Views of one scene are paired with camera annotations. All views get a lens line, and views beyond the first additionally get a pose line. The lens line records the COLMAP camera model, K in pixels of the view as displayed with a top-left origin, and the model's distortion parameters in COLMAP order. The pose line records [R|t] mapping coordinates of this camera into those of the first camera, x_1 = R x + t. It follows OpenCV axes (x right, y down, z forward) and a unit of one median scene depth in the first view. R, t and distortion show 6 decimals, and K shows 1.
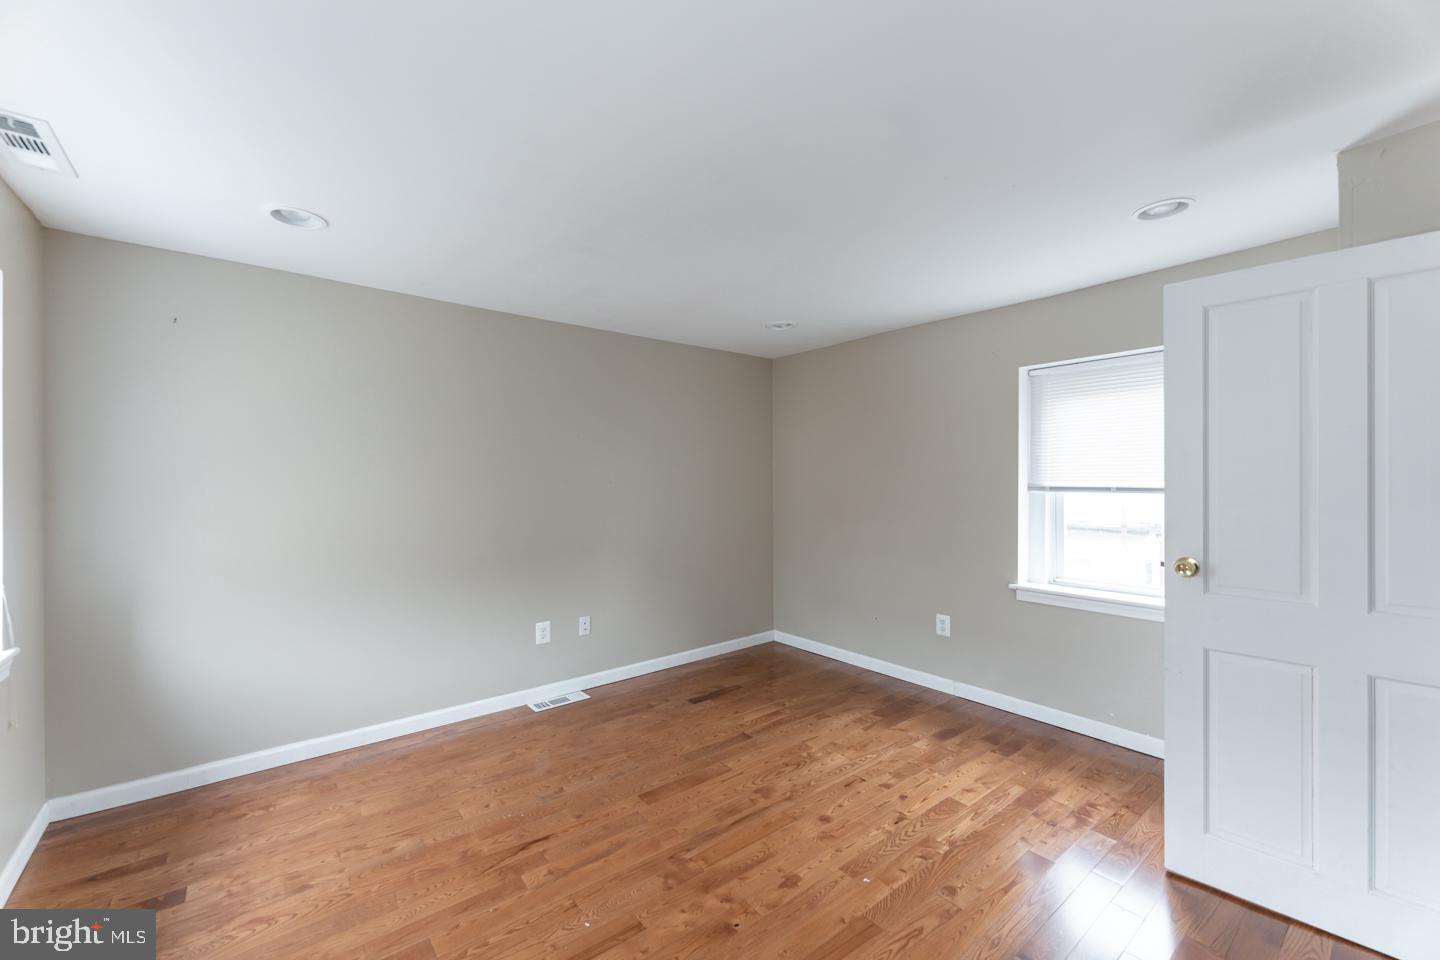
lens RADIAL K [[579.1, 0, 715.9], [0, 579.1, 478.7], [0, 0, 1]] dist [-0.000429, -0.000096]
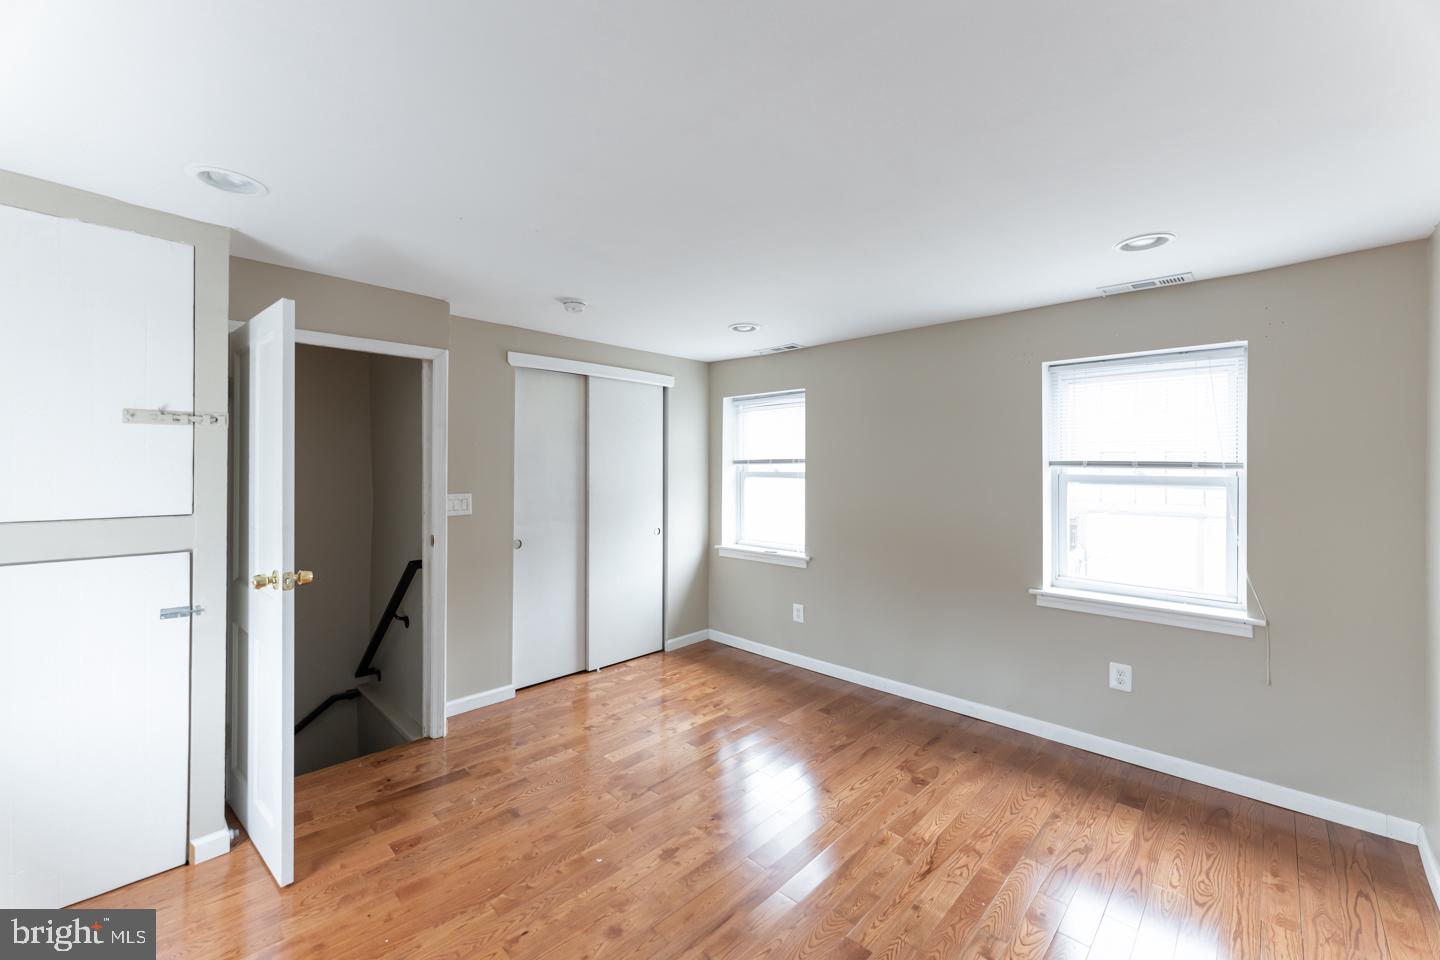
lens RADIAL K [[574.4, 0, 715.4], [0, 574.4, 466.1], [0, 0, 1]] dist [0.000337, 0.000018]
pose [[-0.992664, -0.003096, -0.120863, 0.122388], [-0.002994, 0.999995, -0.001019, -0.036135], [0.120865, -0.000650, -0.992669, 1.472965]]
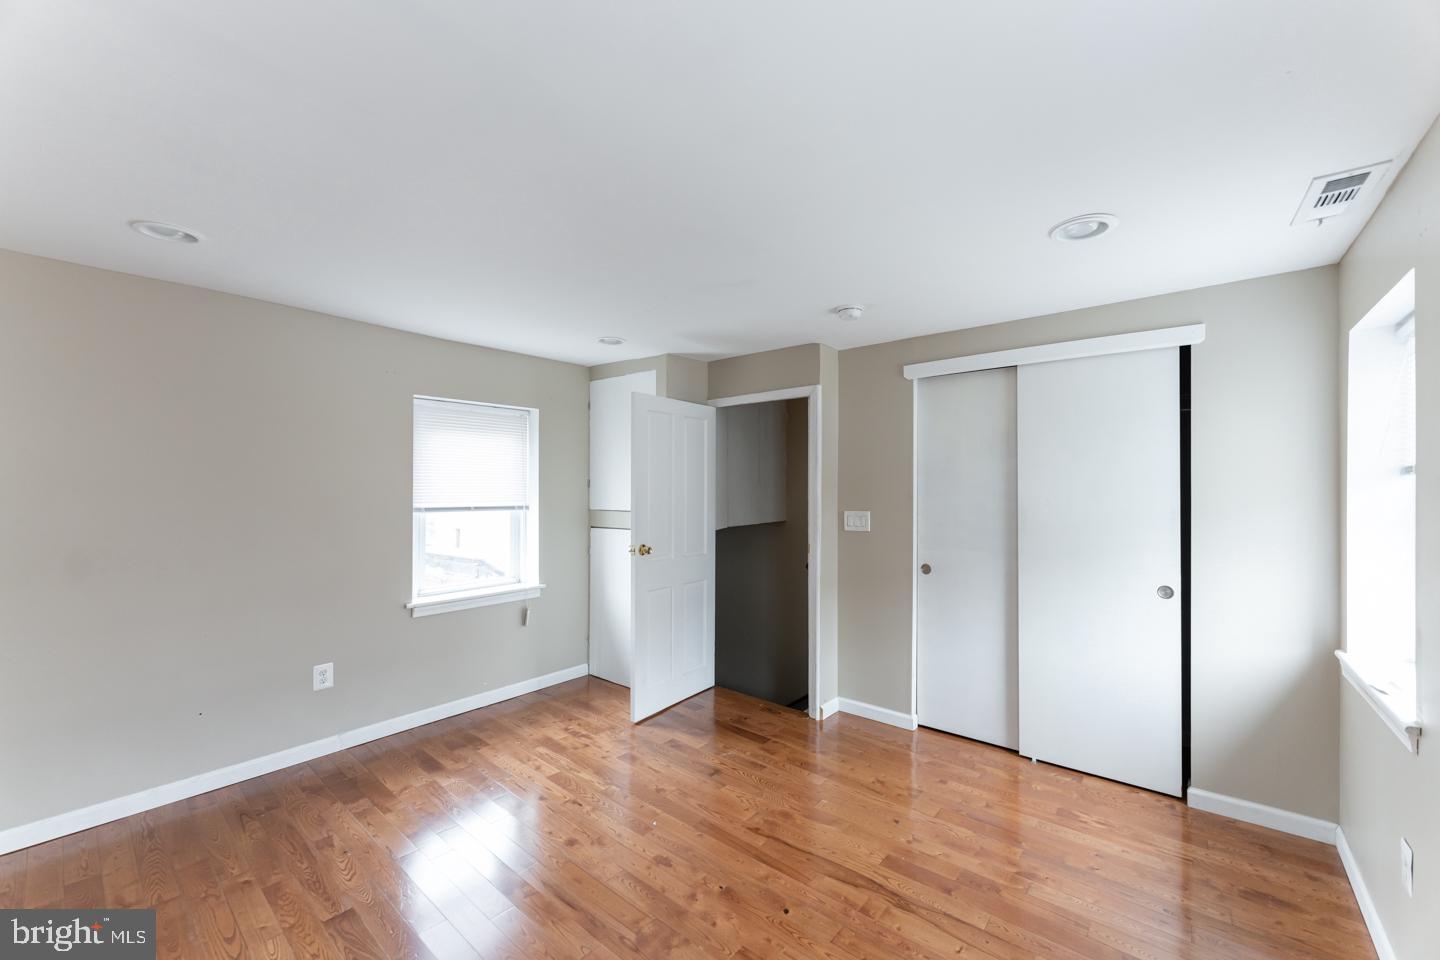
lens RADIAL K [[579.1, 0, 715.9], [0, 579.1, 478.7], [0, 0, 1]] dist [-0.000429, -0.000096]
pose [[-0.196187, 0.016370, 0.980430, -0.714193], [-0.000251, 0.999860, -0.016744, -0.027541], [-0.980567, -0.003531, -0.196155, 0.783633]]
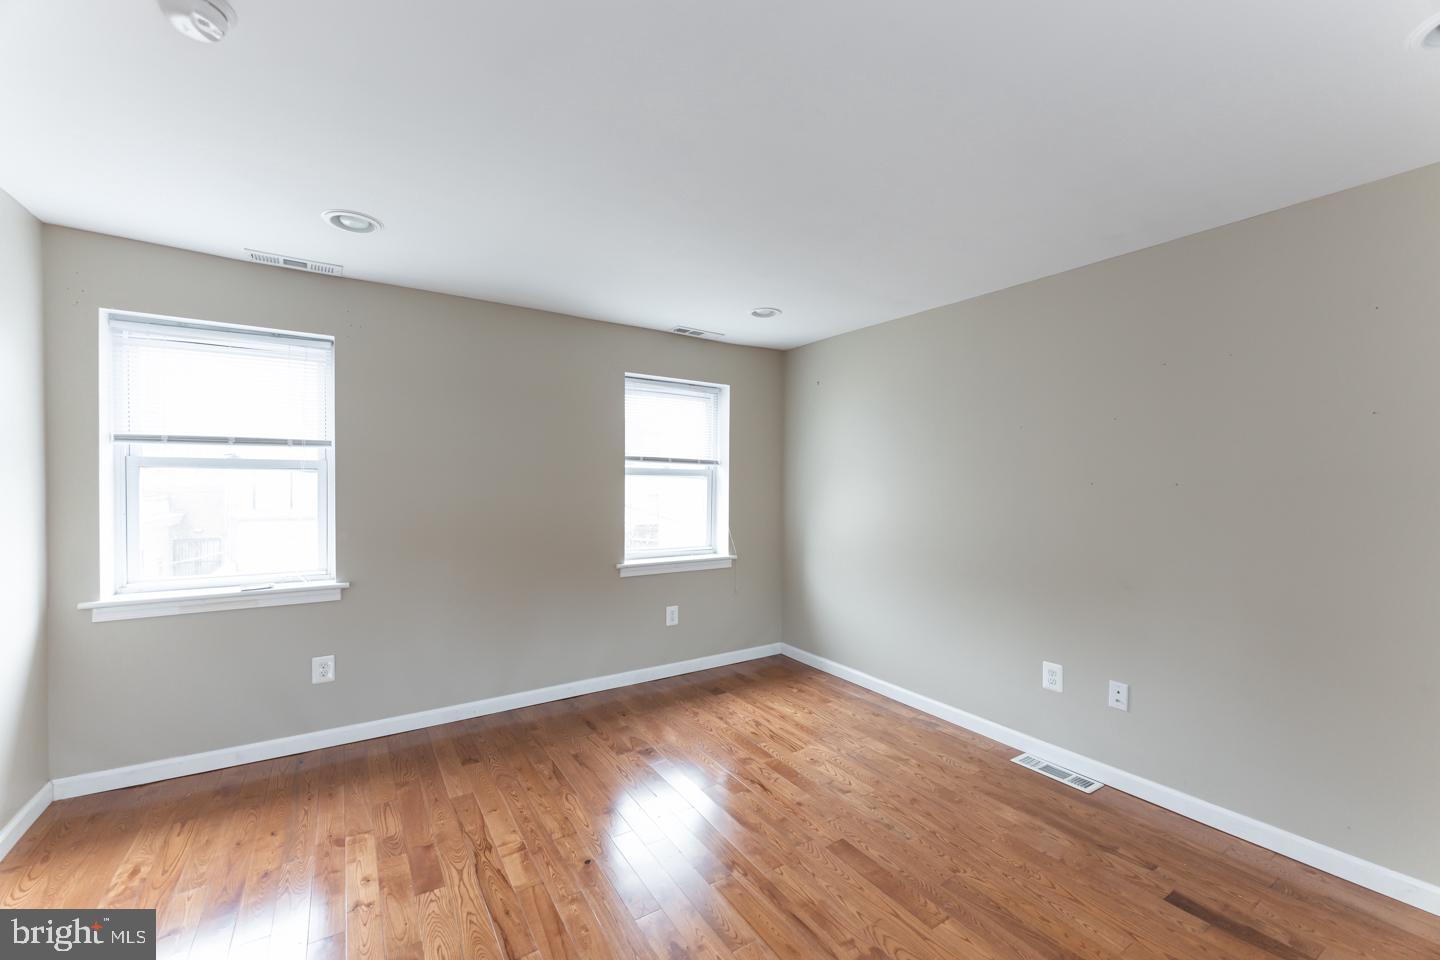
lens RADIAL K [[576.5, 0, 715.1], [0, 576.5, 488.1], [0, 0, 1]] dist [-0.000131, 0.000462]
pose [[-0.105547, 0.012464, -0.994336, 0.657651], [-0.010938, 0.999846, 0.013694, 0.006742], [0.994354, 0.012321, -0.105395, 0.788451]]
